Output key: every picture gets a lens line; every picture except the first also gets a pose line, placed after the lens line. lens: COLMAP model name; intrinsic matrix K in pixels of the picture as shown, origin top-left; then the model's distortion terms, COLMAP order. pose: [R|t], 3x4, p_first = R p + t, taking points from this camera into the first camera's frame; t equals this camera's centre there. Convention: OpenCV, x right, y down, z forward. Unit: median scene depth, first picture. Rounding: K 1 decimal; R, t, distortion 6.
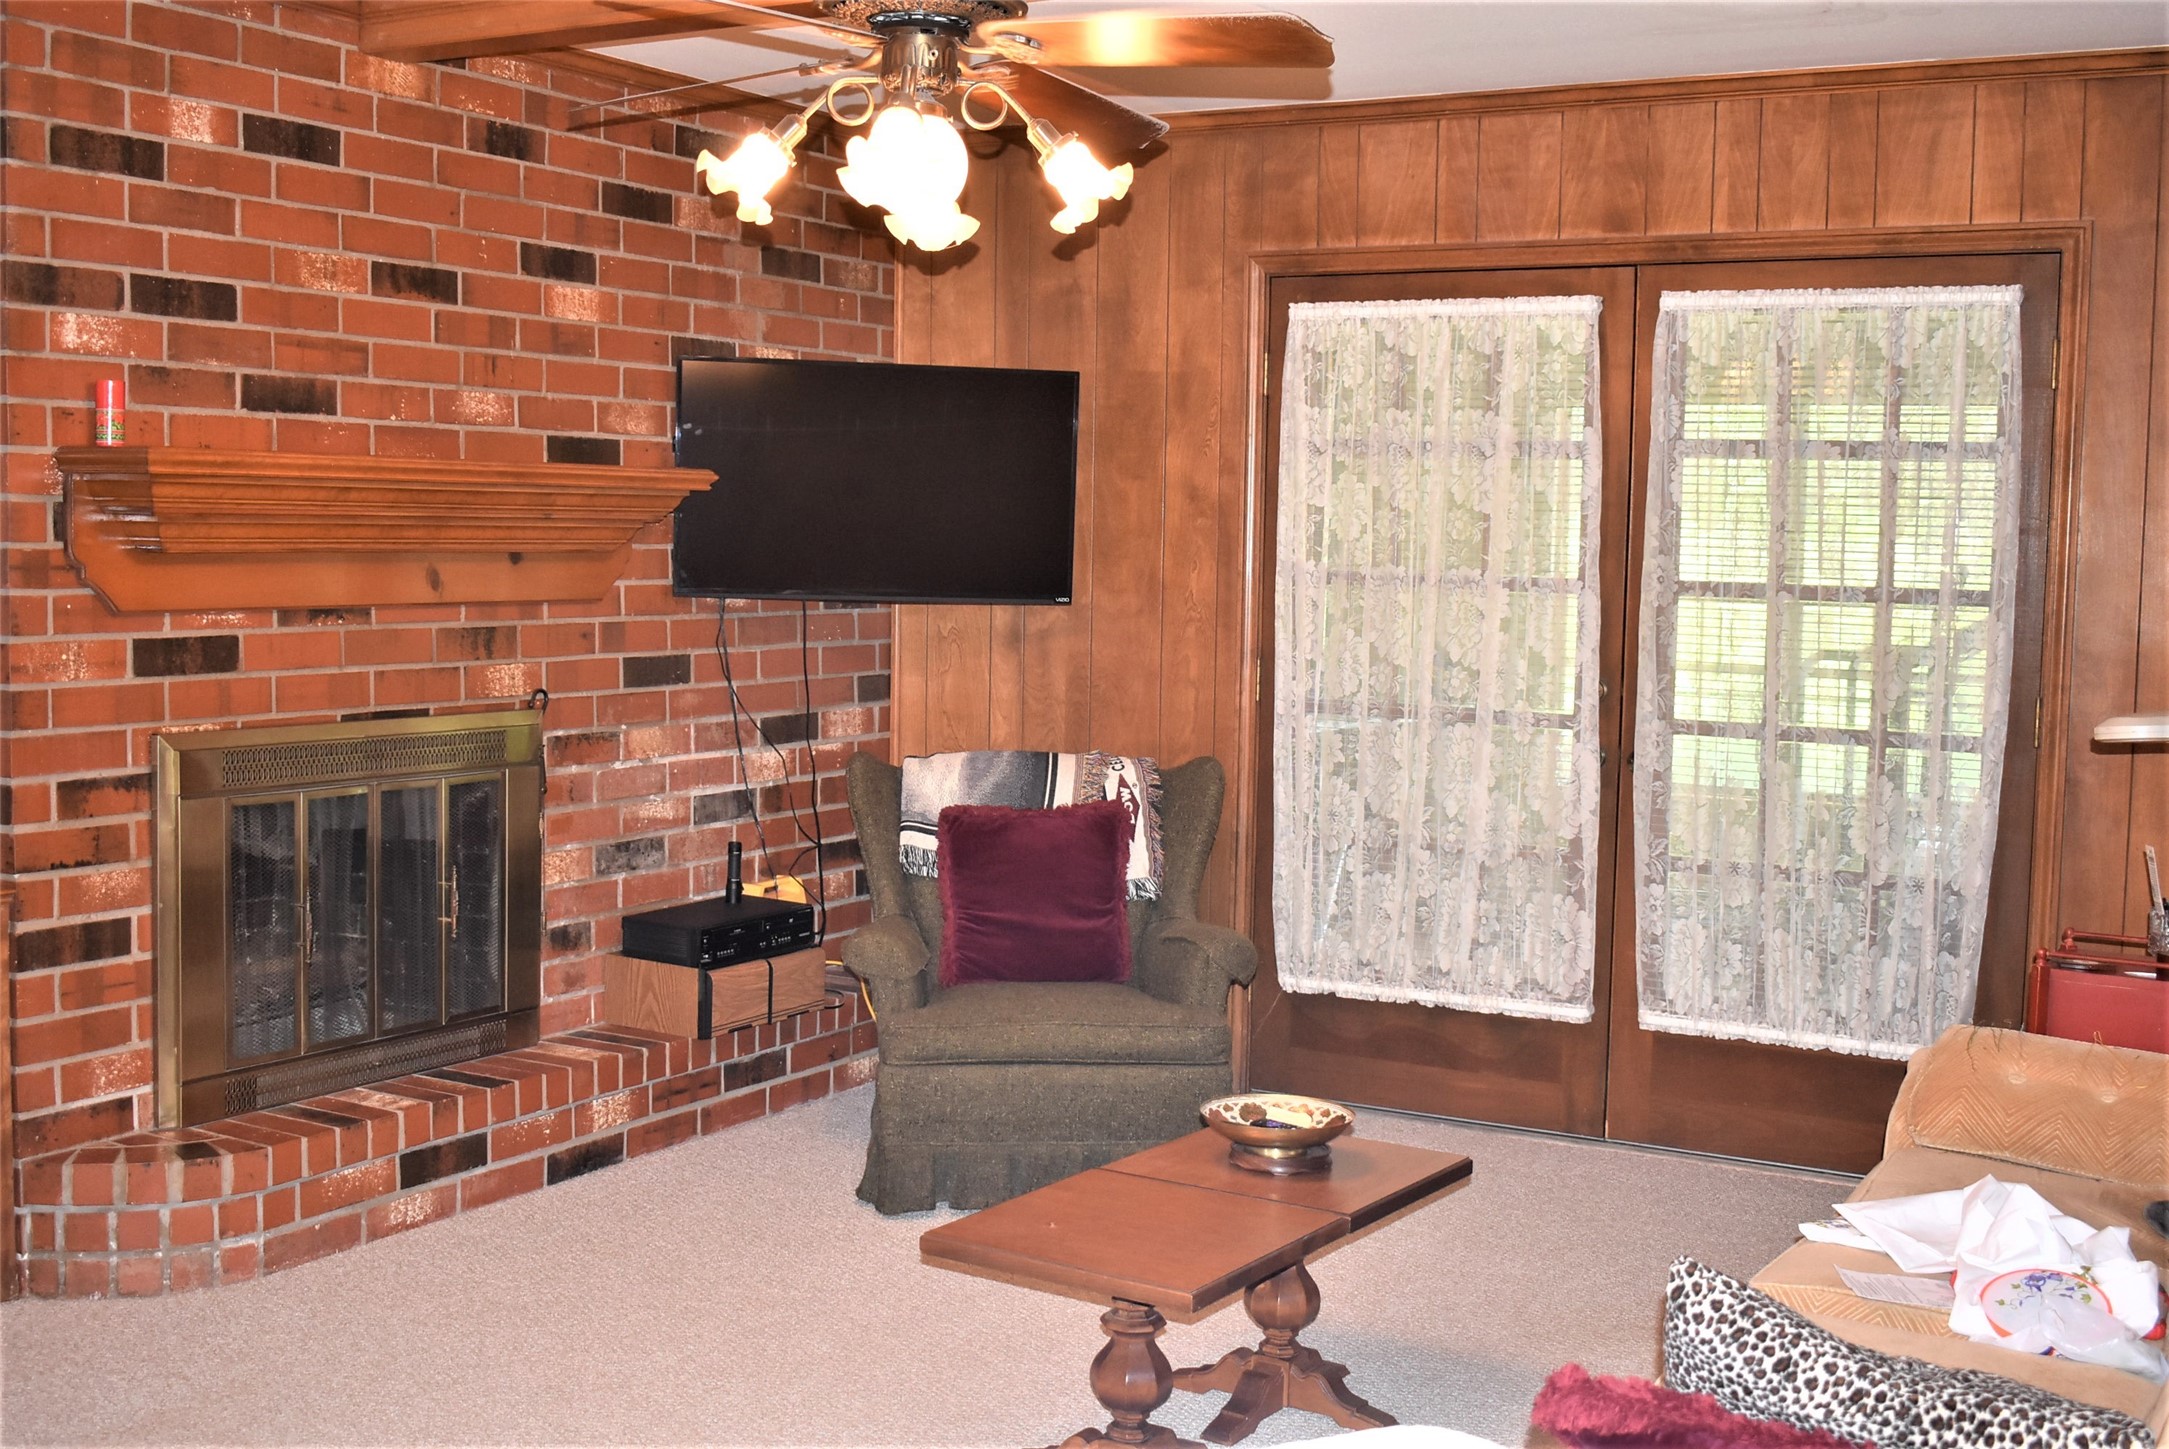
lens RADIAL K [[2456.2, 0, 1084.5], [0, 2456.2, 724.5], [0, 0, 1]] dist [-0.069010, 0.028755]
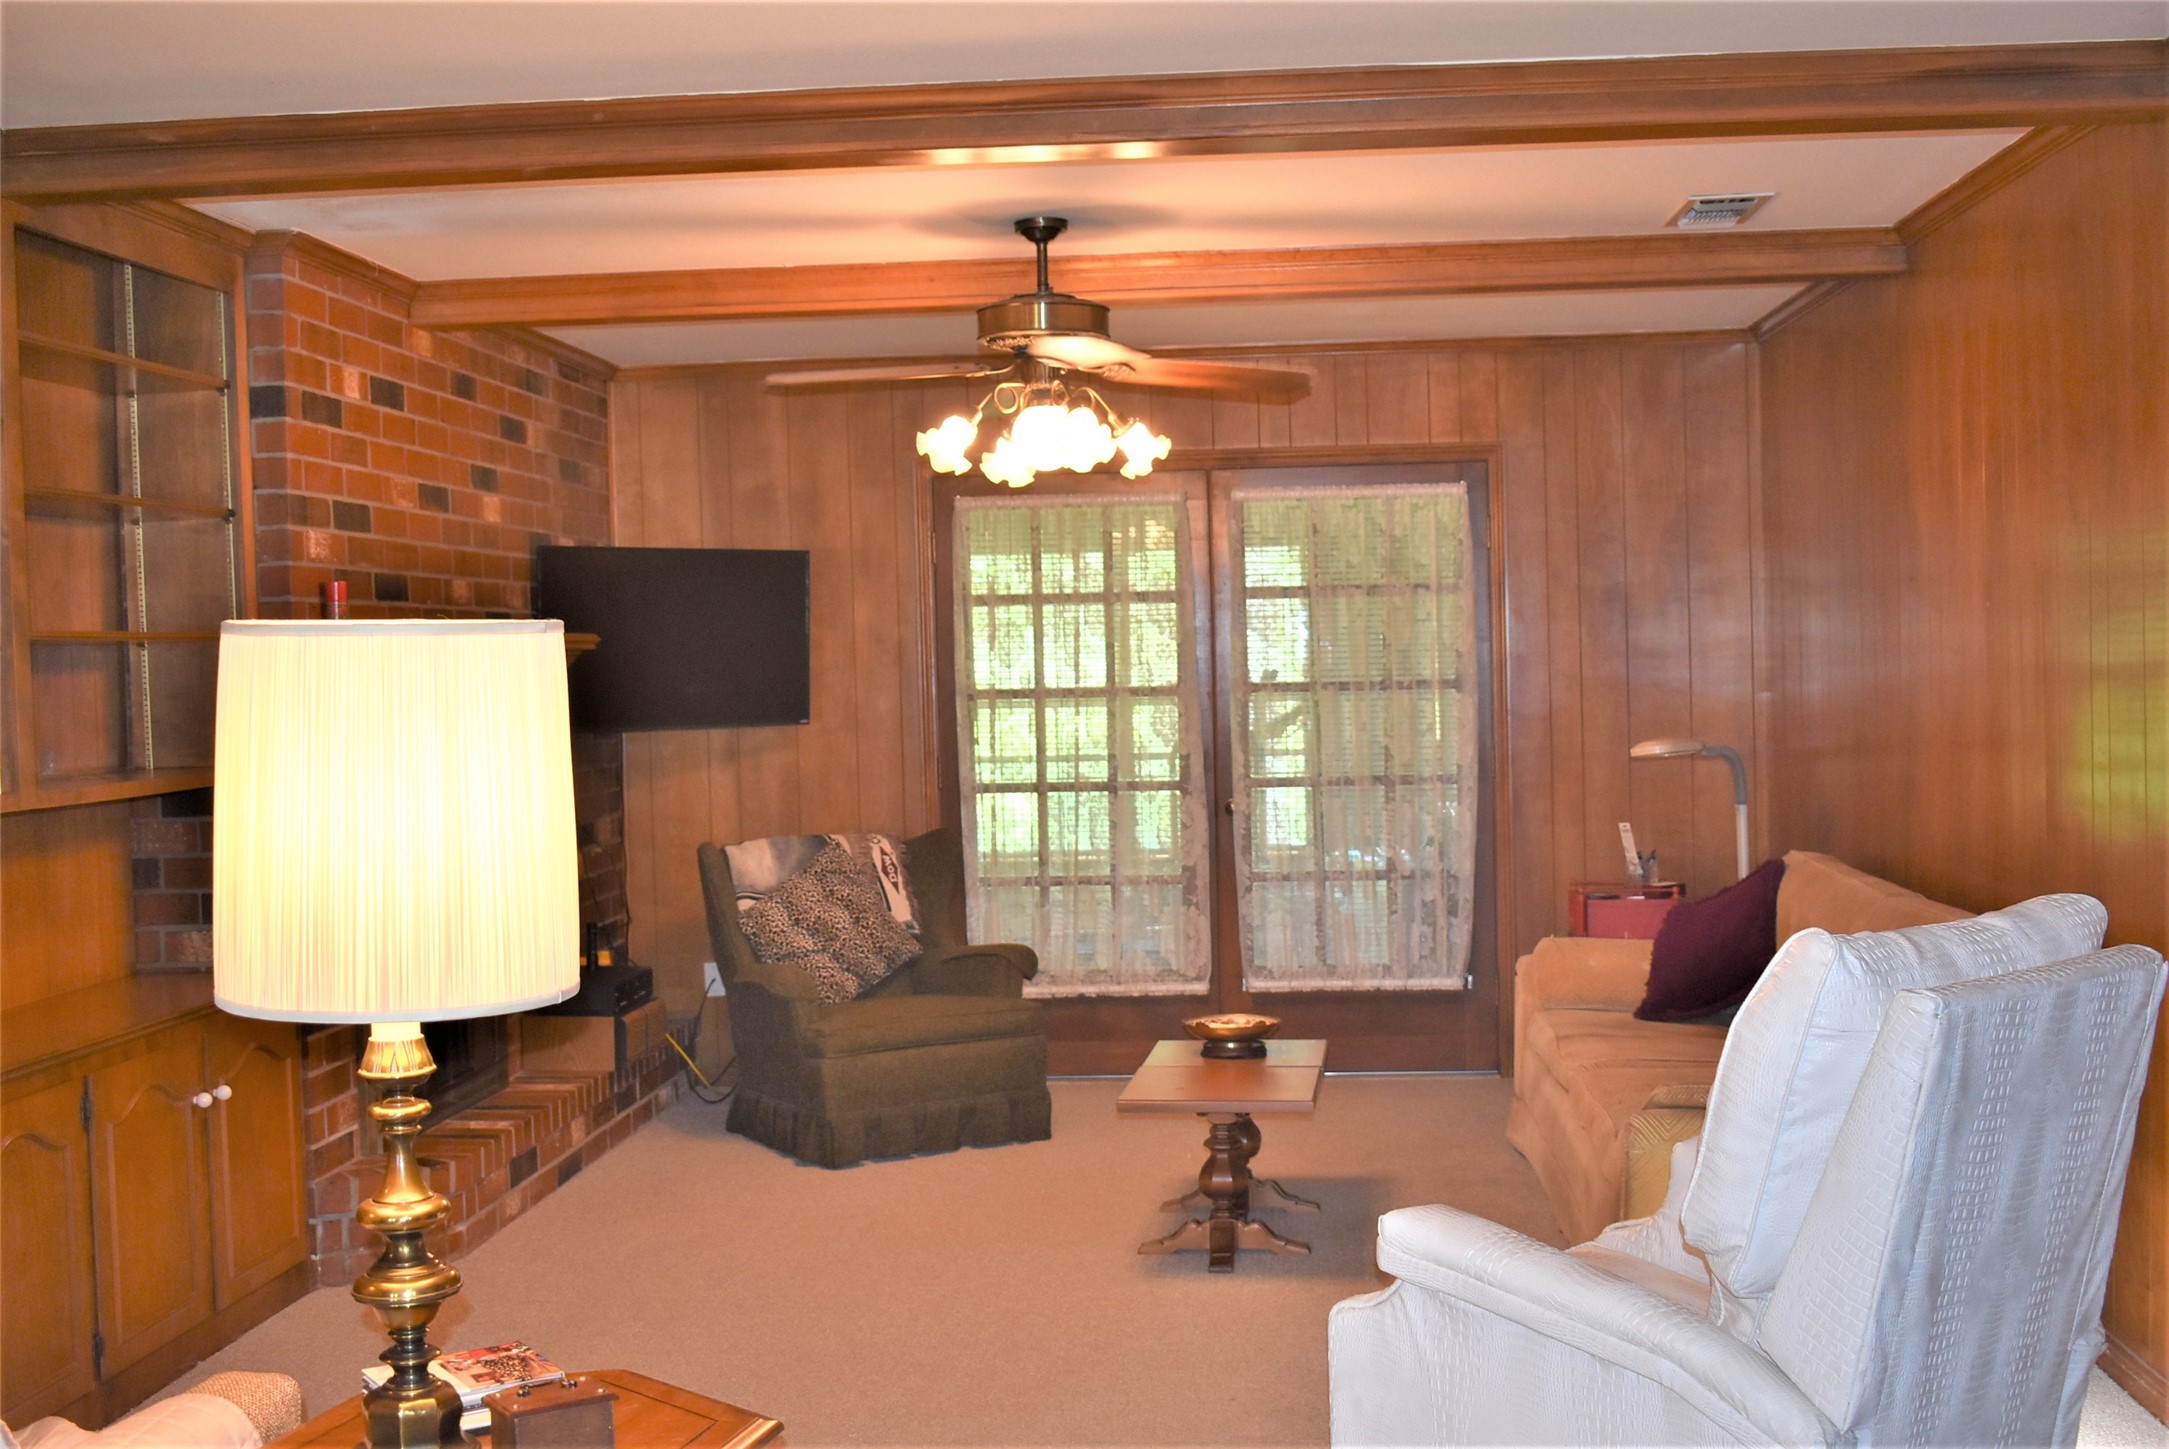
lens RADIAL K [[2456.2, 0, 1084.5], [0, 2456.2, 724.5], [0, 0, 1]] dist [-0.069010, 0.028755]
pose [[0.903725, -0.054031, 0.424690, -0.503965], [0.077050, 0.996333, -0.037200, 0.013819], [-0.421122, 0.066341, 0.904574, -0.306191]]
